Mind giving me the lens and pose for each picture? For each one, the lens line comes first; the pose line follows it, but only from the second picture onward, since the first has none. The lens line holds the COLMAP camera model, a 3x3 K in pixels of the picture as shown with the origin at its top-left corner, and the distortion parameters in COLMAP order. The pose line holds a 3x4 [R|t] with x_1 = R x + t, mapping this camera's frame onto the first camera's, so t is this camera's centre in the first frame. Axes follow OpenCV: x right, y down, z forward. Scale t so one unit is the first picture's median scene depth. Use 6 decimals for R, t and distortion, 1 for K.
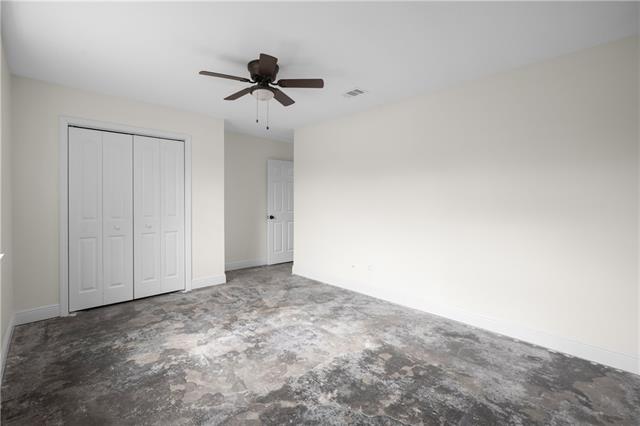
lens RADIAL K [[291.9, 0, 319.9], [0, 291.9, 209.9], [0, 0, 1]] dist [0.003234, -0.000134]
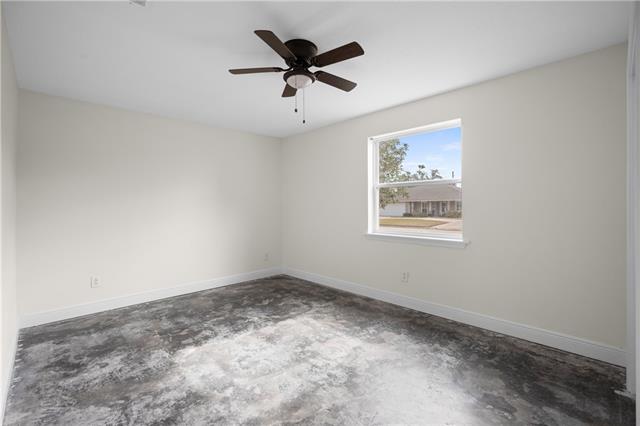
lens RADIAL K [[291.9, 0, 320.1], [0, 291.9, 211.2], [0, 0, 1]] dist [0.003234, -0.000134]
pose [[-0.999990, 0.001942, -0.004122, -0.299768], [0.001794, 0.999366, 0.035563, -0.051015], [0.004188, 0.035555, -0.999359, 2.192330]]
